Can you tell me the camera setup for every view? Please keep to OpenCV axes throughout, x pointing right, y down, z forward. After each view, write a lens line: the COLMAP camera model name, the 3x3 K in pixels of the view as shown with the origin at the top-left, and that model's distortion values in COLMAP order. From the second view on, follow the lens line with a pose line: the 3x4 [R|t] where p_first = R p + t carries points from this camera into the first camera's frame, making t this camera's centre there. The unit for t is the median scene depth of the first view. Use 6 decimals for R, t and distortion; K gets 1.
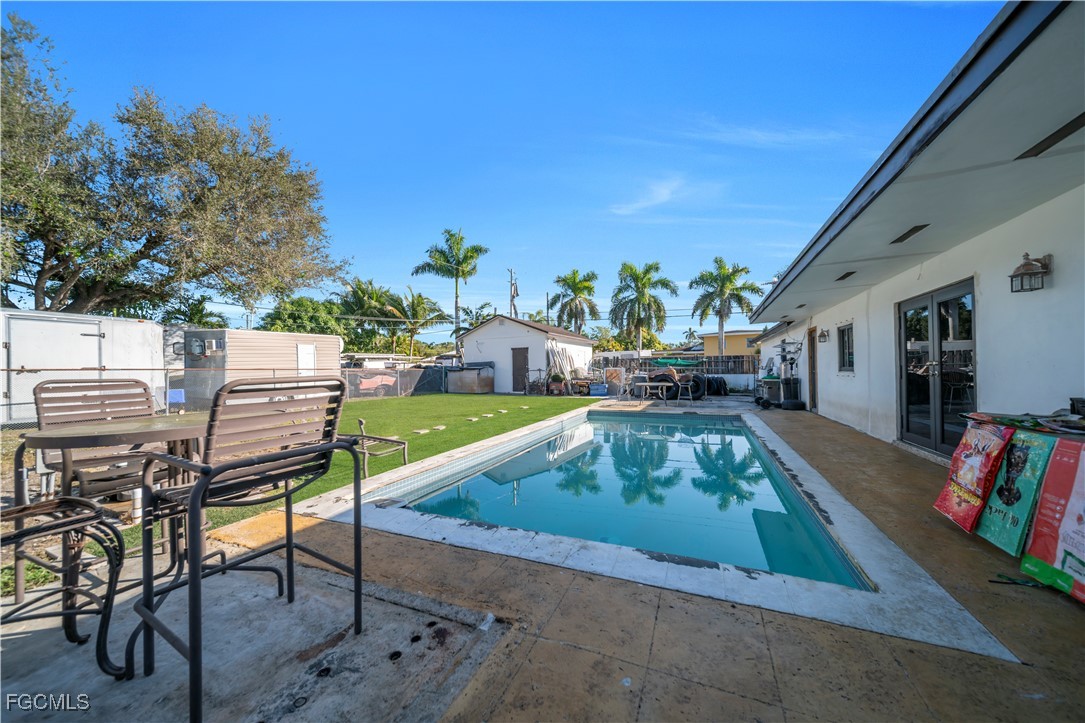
lens RADIAL K [[376.4, 0, 543.5], [0, 376.4, 369.4], [0, 0, 1]] dist [-0.004485, -0.000597]
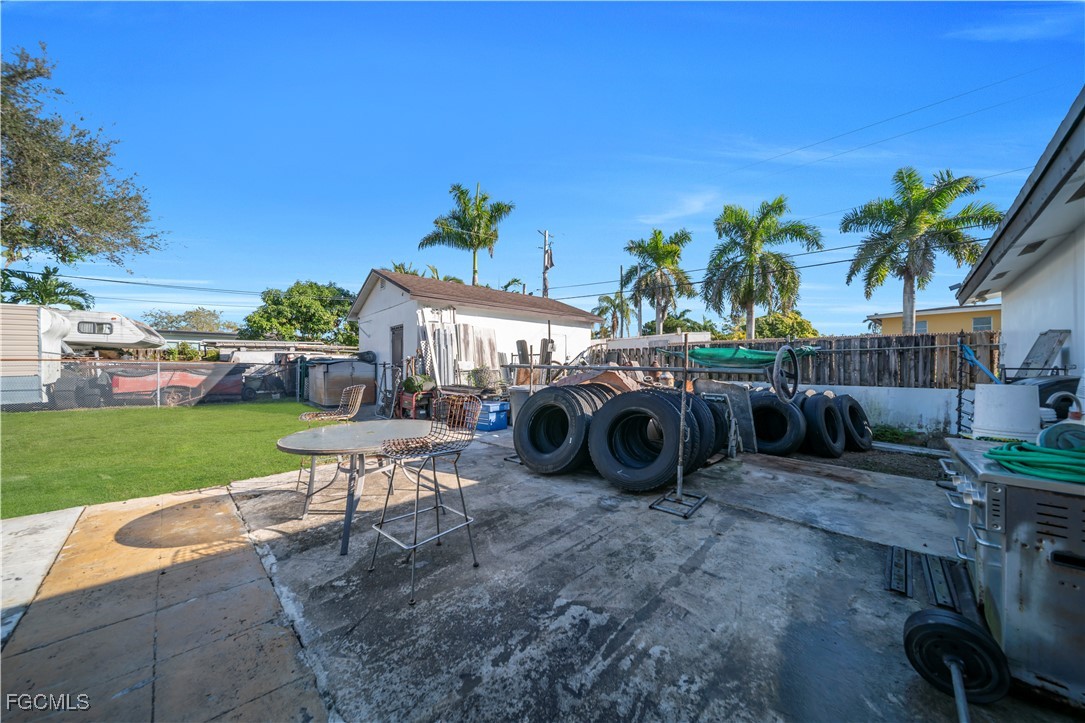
lens RADIAL K [[376.4, 0, 544.1], [0, 376.4, 367.6], [0, 0, 1]] dist [-0.004485, -0.000597]
pose [[0.931932, 0.016215, -0.362271, 0.173656], [-0.015244, 0.999868, 0.005539, -0.001748], [0.362313, 0.000361, 0.932056, 0.292944]]
